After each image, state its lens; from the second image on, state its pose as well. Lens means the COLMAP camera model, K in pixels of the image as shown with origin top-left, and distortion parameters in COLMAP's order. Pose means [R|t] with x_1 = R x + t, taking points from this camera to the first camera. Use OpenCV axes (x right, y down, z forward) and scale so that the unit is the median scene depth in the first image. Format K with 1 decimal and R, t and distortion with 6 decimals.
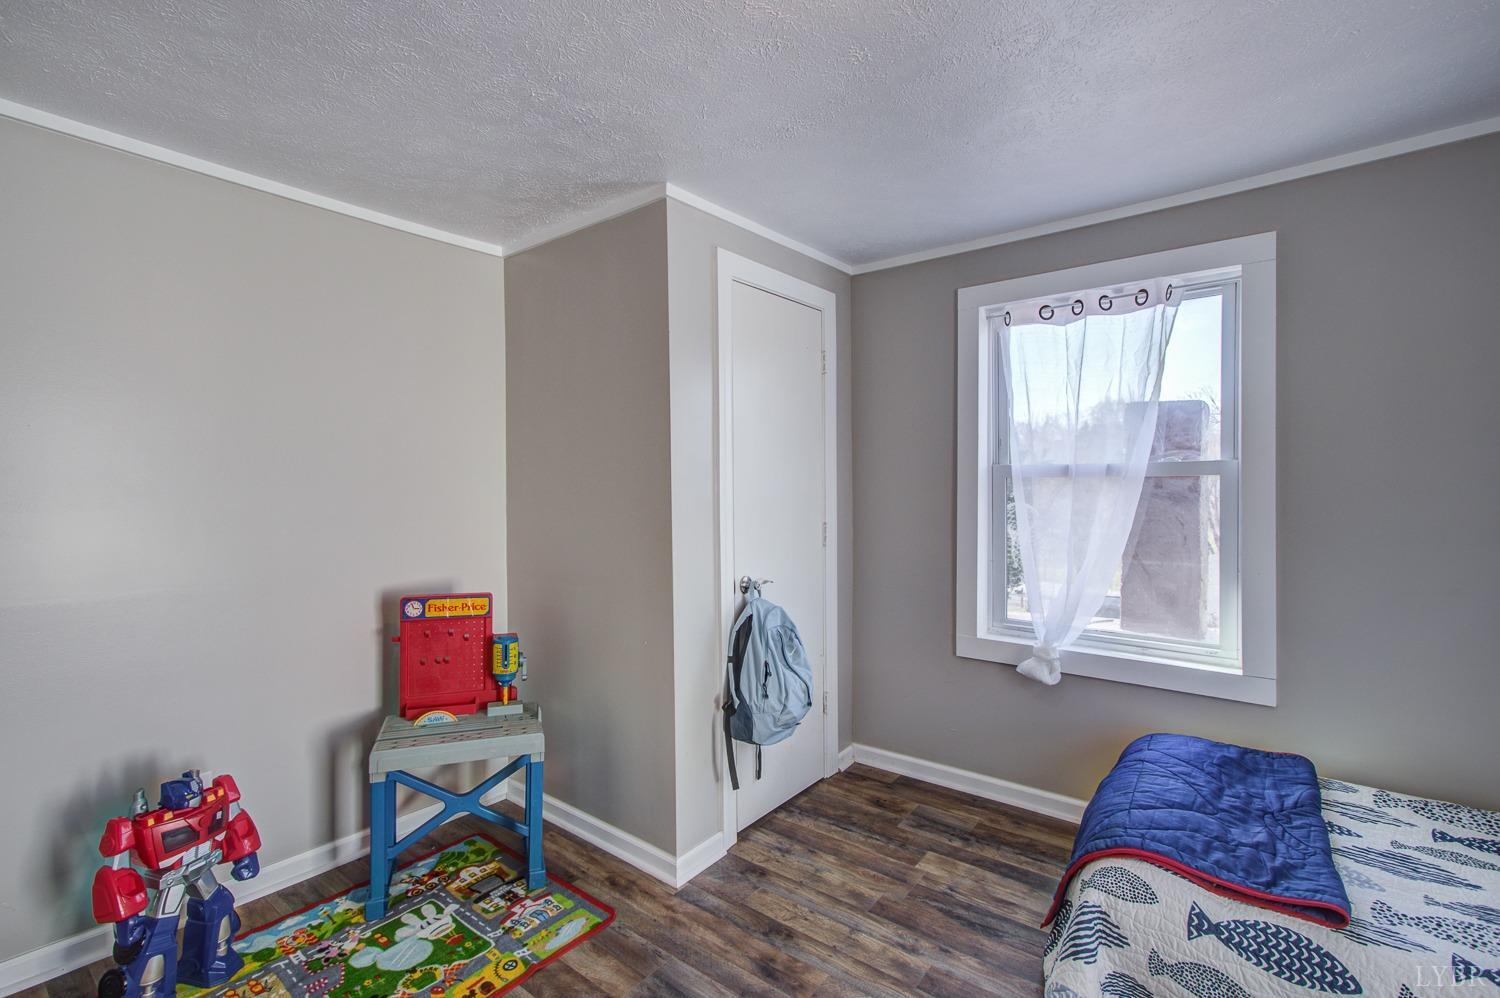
lens RADIAL K [[683.9, 0, 743.7], [0, 683.9, 495.2], [0, 0, 1]] dist [0.004270, 0.002404]
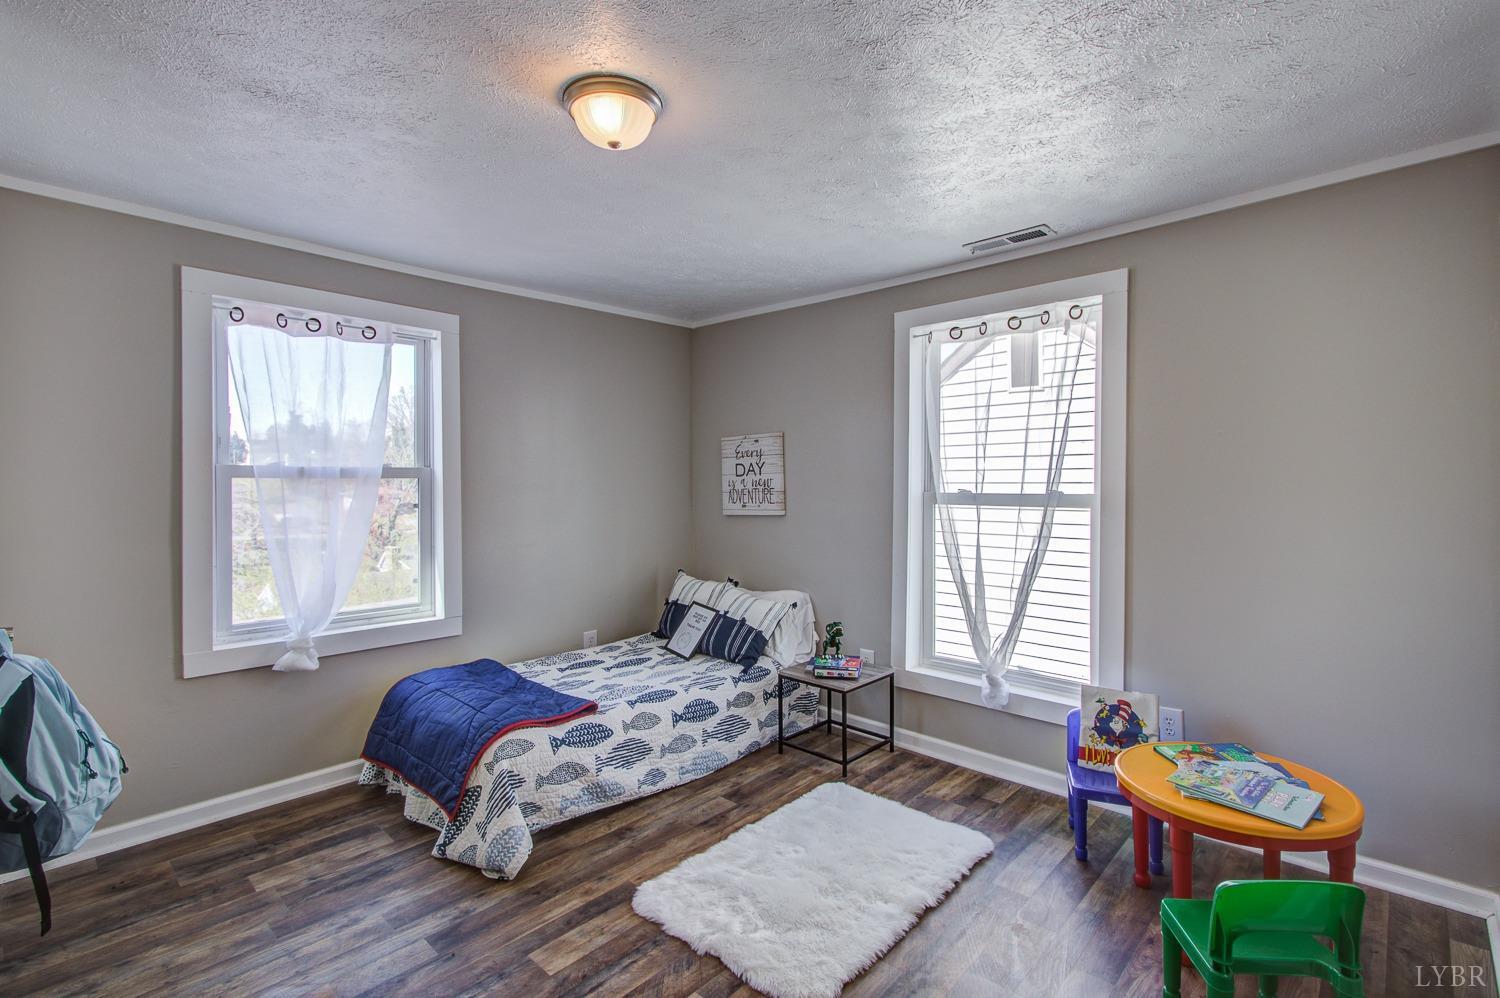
lens RADIAL K [[683.9, 0, 744.4], [0, 683.9, 494.1], [0, 0, 1]] dist [0.004270, 0.002404]
pose [[0.088622, -0.006686, 0.996043, -0.678299], [0.017510, 0.999833, 0.005153, 0.006140], [-0.995911, 0.016984, 0.088724, 0.263758]]
